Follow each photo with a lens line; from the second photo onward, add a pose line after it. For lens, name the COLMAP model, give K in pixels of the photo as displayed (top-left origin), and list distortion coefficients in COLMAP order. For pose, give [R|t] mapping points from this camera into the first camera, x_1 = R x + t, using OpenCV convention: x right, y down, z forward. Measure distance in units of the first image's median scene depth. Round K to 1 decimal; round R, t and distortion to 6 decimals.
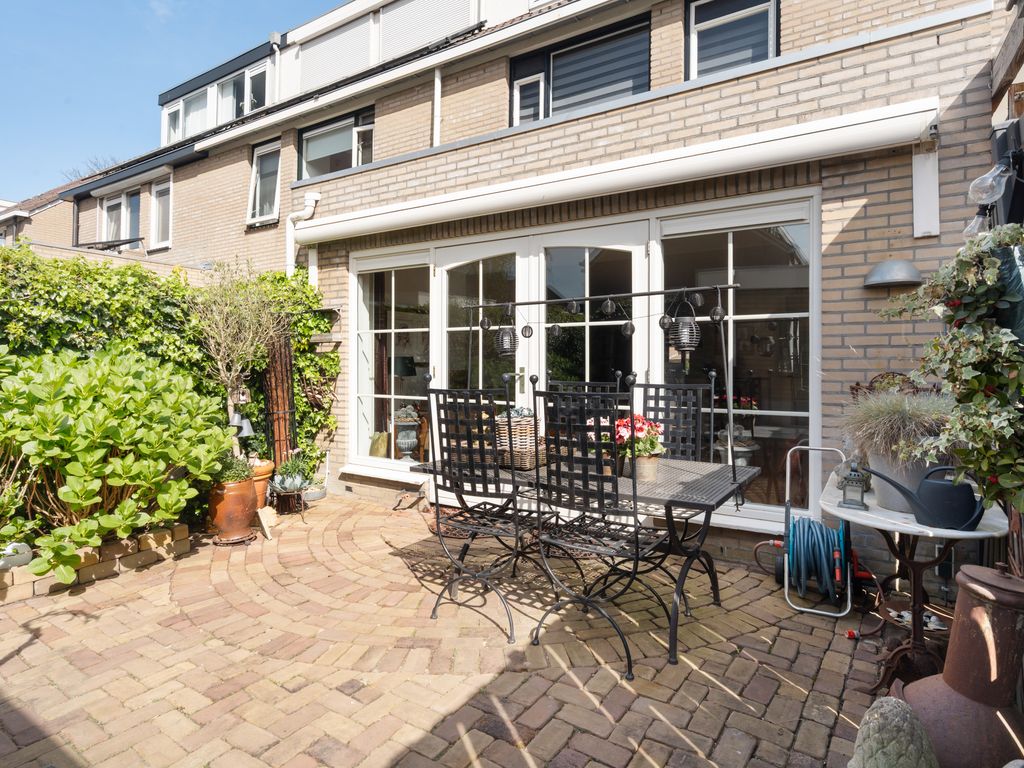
lens RADIAL K [[546.2, 0, 516.9], [0, 546.2, 366.2], [0, 0, 1]] dist [0.000889, -0.000008]
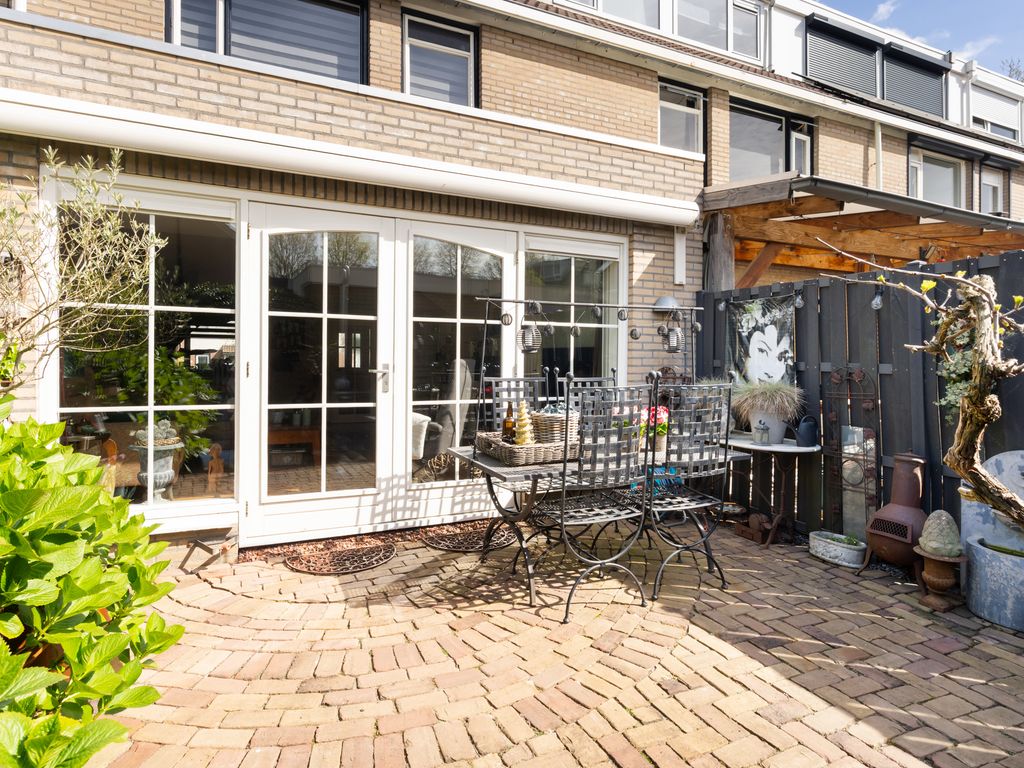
lens RADIAL K [[546.2, 0, 516.9], [0, 546.2, 366.2], [0, 0, 1]] dist [0.000889, -0.000008]
pose [[0.571524, -0.004571, 0.820573, -0.824671], [-0.005450, 0.999941, 0.009366, -0.003299], [-0.820567, -0.009825, 0.571465, 0.429108]]
